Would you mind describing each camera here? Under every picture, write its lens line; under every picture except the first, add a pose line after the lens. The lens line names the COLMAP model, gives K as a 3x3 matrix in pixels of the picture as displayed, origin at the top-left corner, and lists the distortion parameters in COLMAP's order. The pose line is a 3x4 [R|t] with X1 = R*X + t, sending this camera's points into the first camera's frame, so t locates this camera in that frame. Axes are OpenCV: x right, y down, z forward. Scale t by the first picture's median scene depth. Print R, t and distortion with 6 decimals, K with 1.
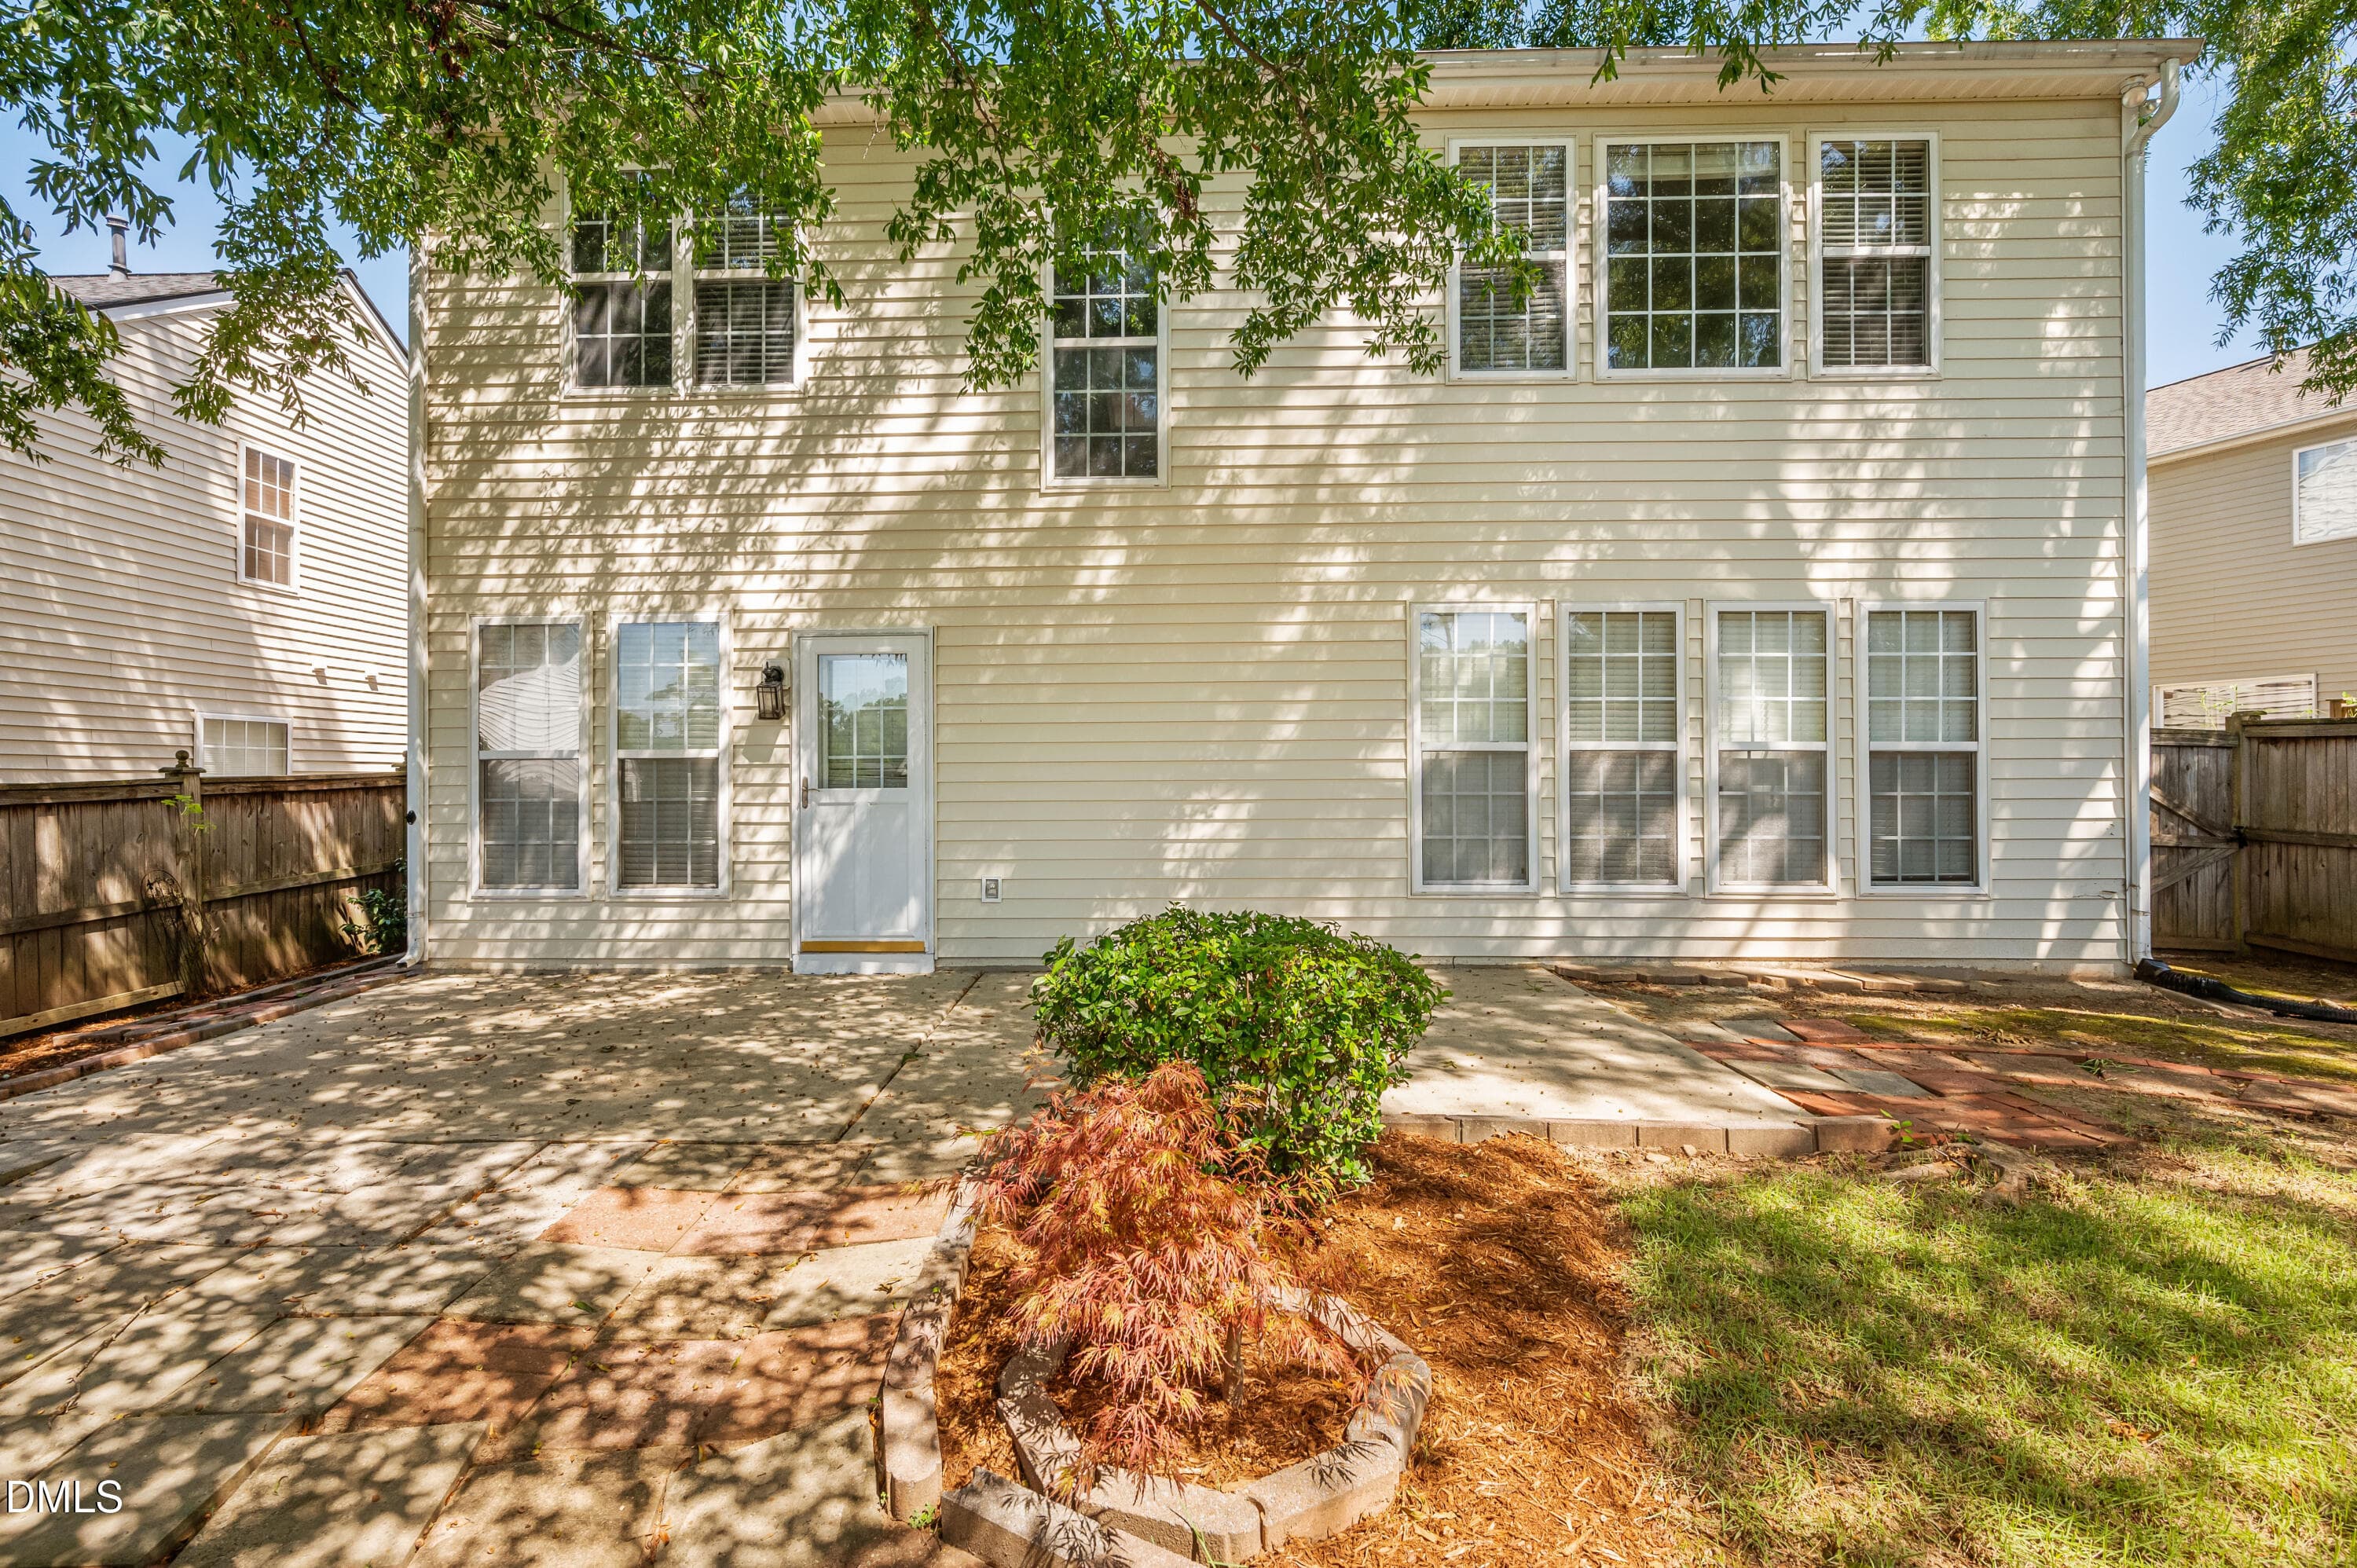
lens RADIAL K [[1043.2, 0, 1185.4], [0, 1043.2, 777.5], [0, 0, 1]] dist [0.000543, 0.000217]
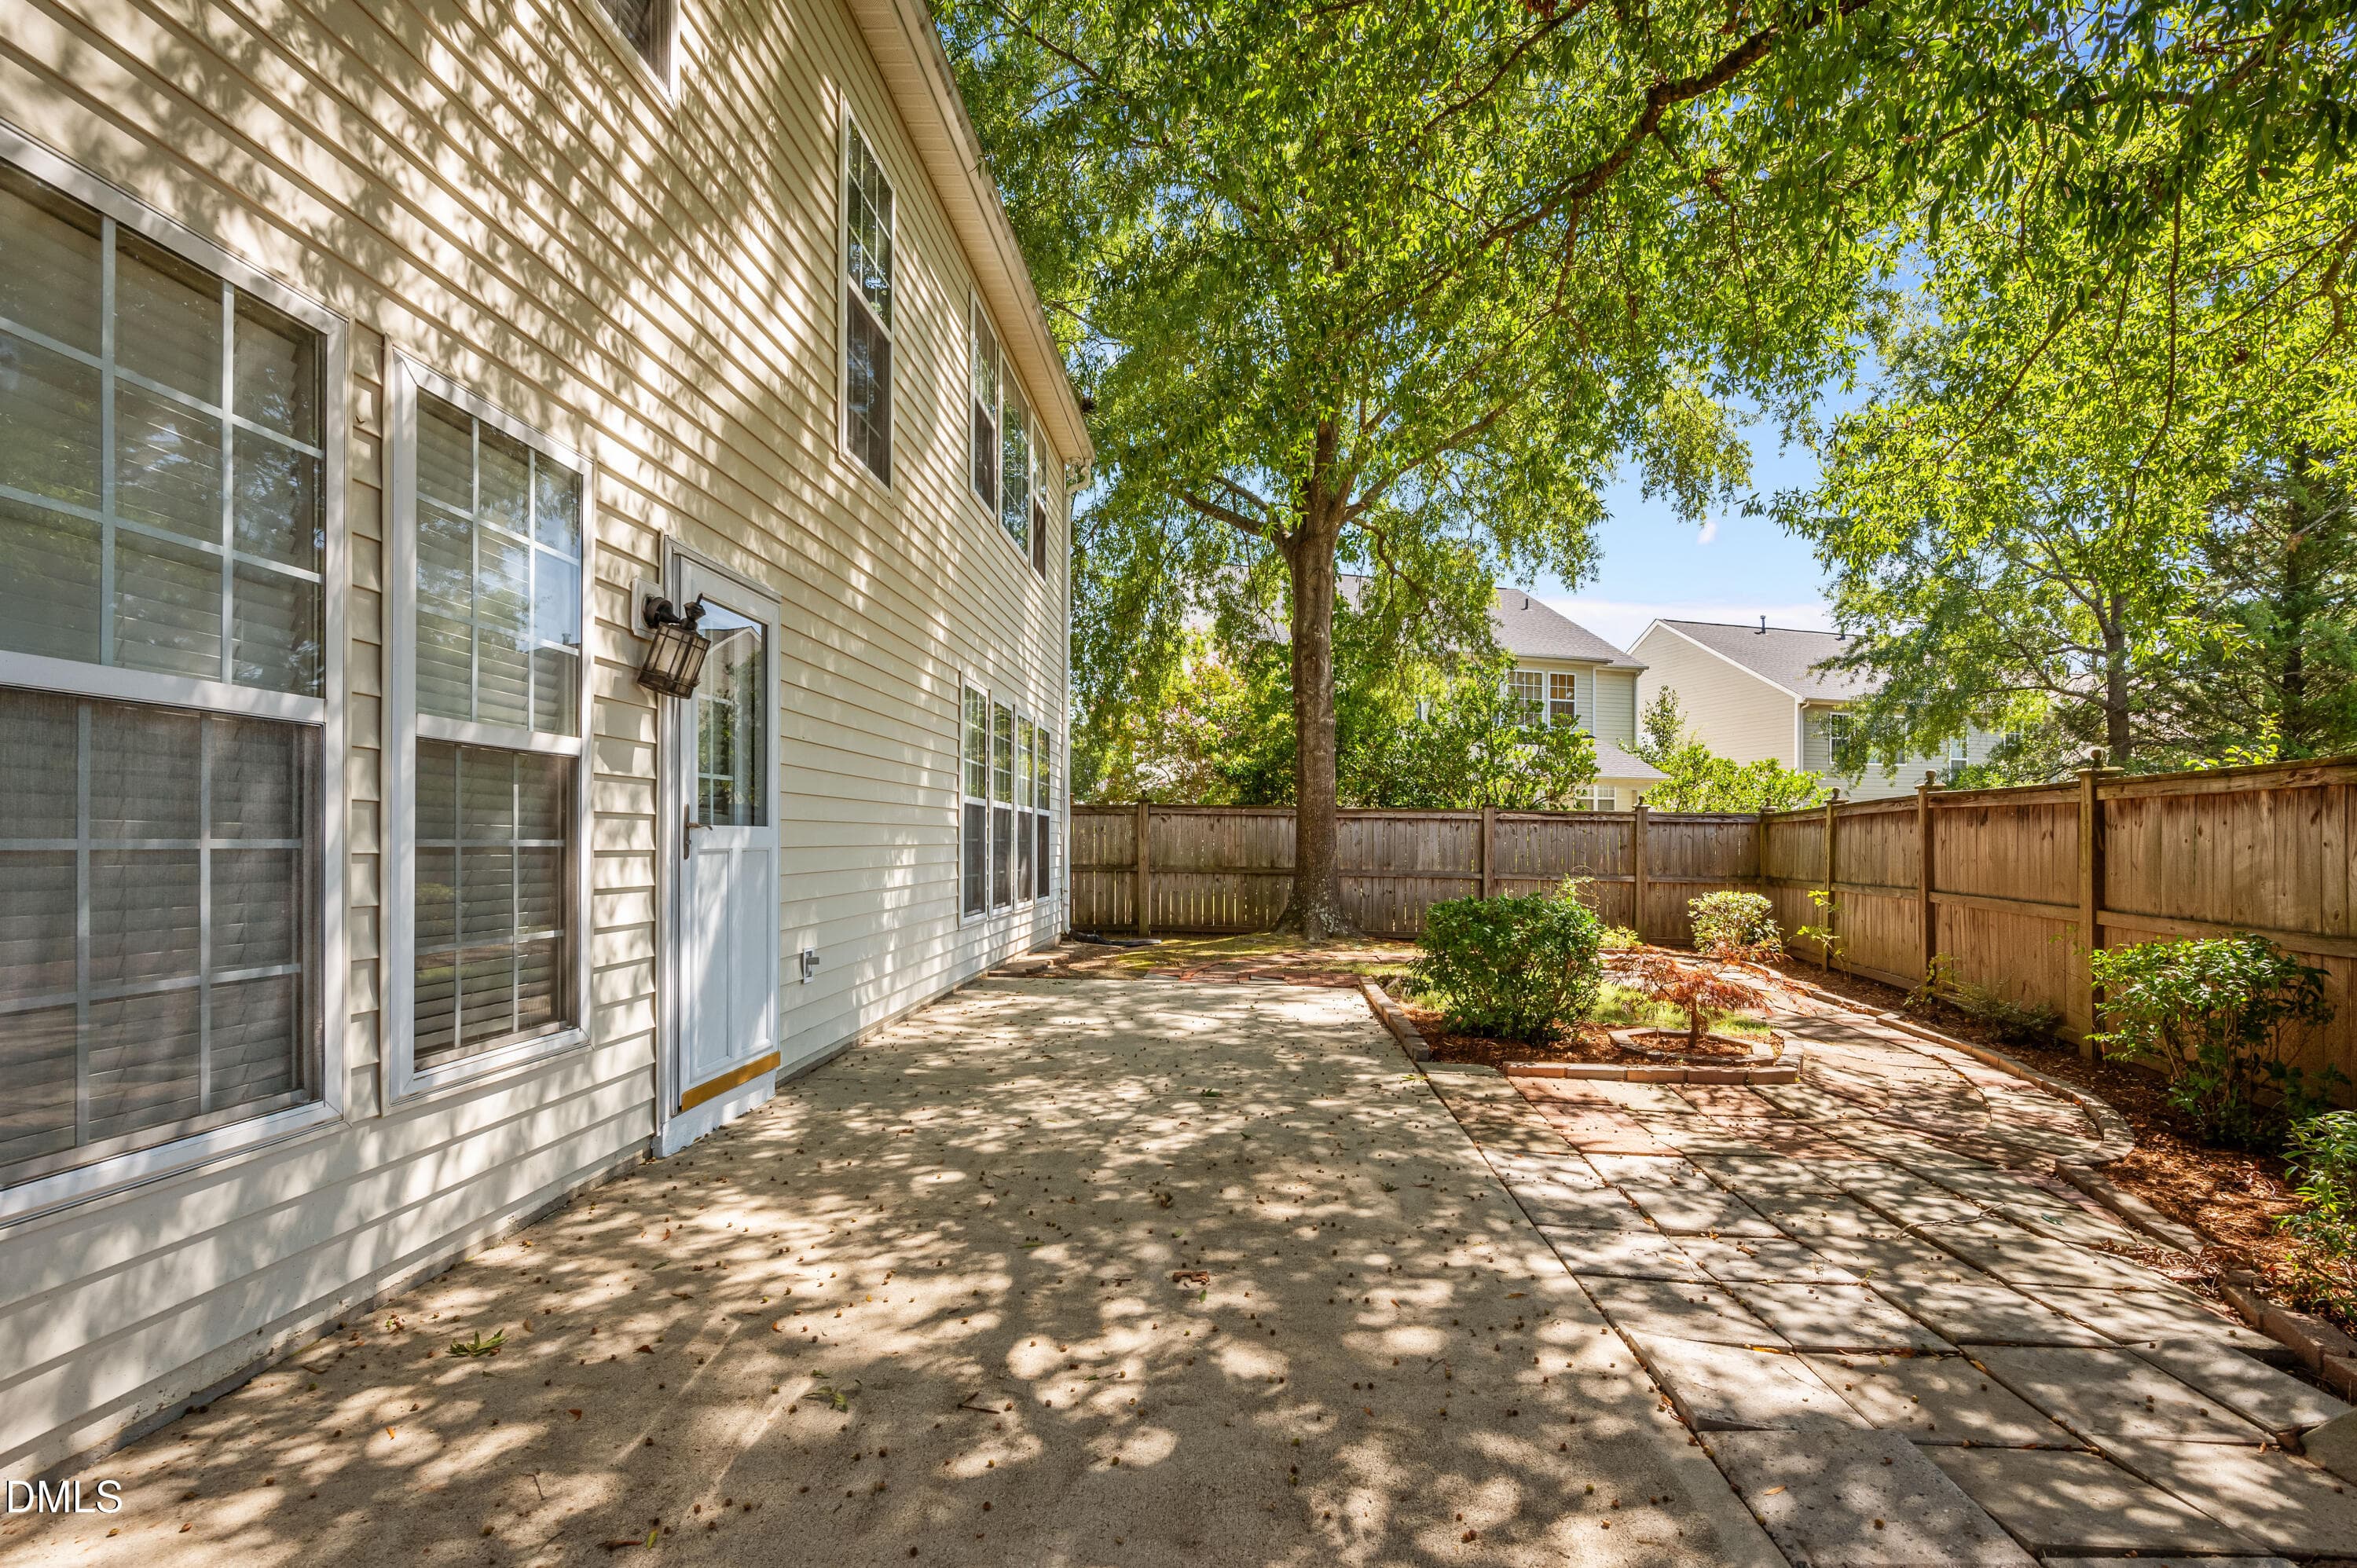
lens RADIAL K [[991.7, 0, 1171.0], [0, 991.7, 844.1], [0, 0, 1]] dist [0.001546, 0.000445]
pose [[0.096078, 0.000541, 0.995374, -0.876201], [-0.007759, 0.999970, 0.000206, 0.018980], [-0.995344, -0.007743, 0.096079, 0.684709]]
